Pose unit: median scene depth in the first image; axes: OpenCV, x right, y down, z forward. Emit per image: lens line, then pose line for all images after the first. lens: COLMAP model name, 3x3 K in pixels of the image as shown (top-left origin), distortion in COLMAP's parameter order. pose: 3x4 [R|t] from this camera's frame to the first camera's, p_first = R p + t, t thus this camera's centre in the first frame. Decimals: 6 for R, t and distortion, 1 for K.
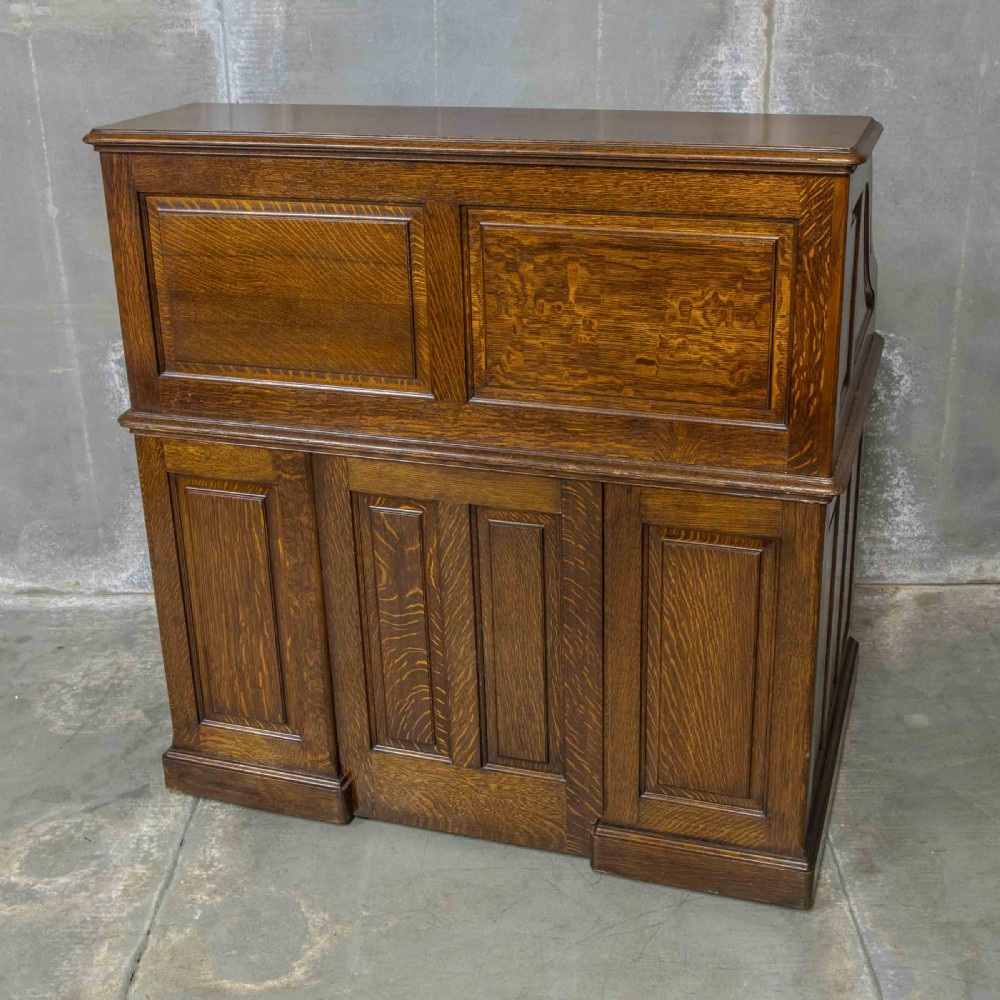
lens RADIAL K [[1406.9, 0, 511.0], [0, 1406.9, 461.5], [0, 0, 1]] dist [-0.067491, 0.093090]
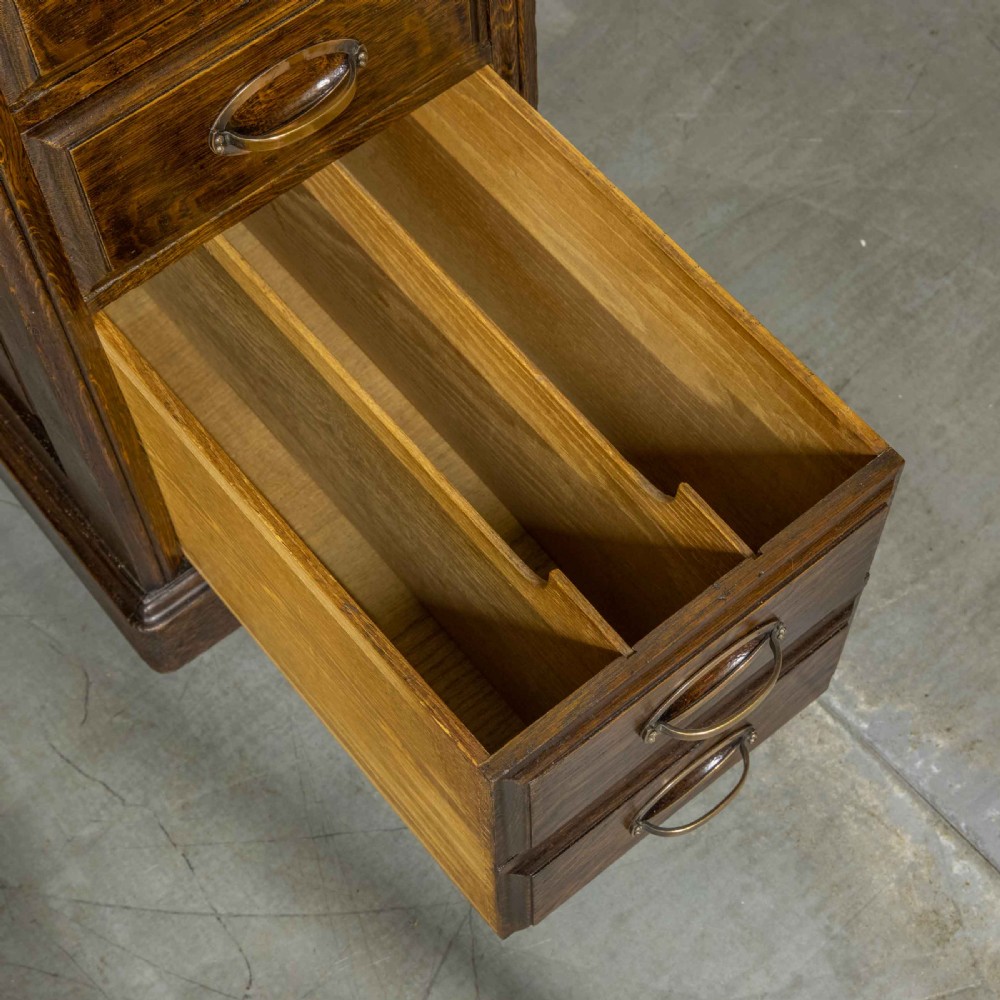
lens RADIAL K [[1922.7, 0, 500.7], [0, 1922.7, 499.4], [0, 0, 1]] dist [0.032754, 0.183420]
pose [[0.763397, -0.569923, 0.303995, 0.023214], [0.250584, 0.695079, 0.673849, -0.100305], [-0.595342, -0.438238, 0.673435, 0.532822]]
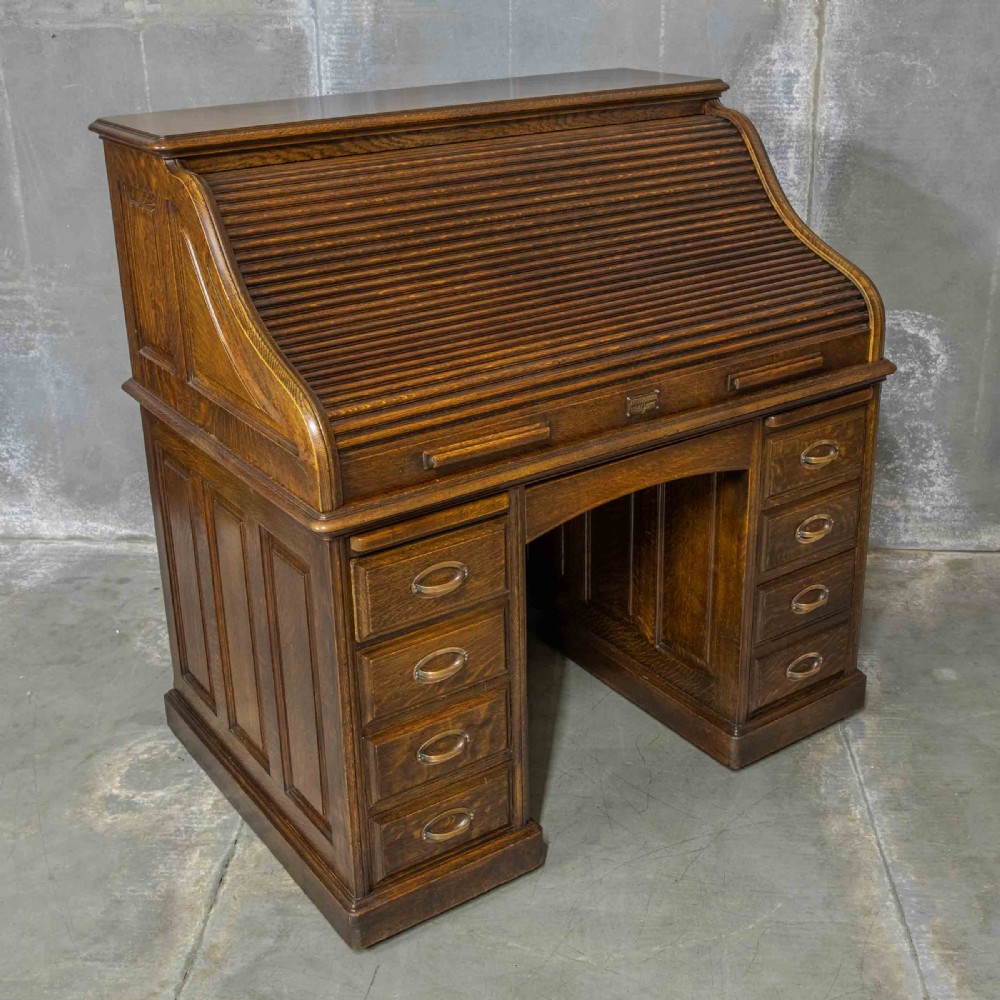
lens RADIAL K [[1330.2, 0, 505.7], [0, 1330.2, 442.9], [0, 0, 1]] dist [-0.060975, 0.074016]
pose [[0.998708, 0.020771, -0.046374, -0.003241], [-0.020663, 0.999783, 0.002806, 0.010849], [0.046422, -0.001844, 0.998920, -0.027508]]
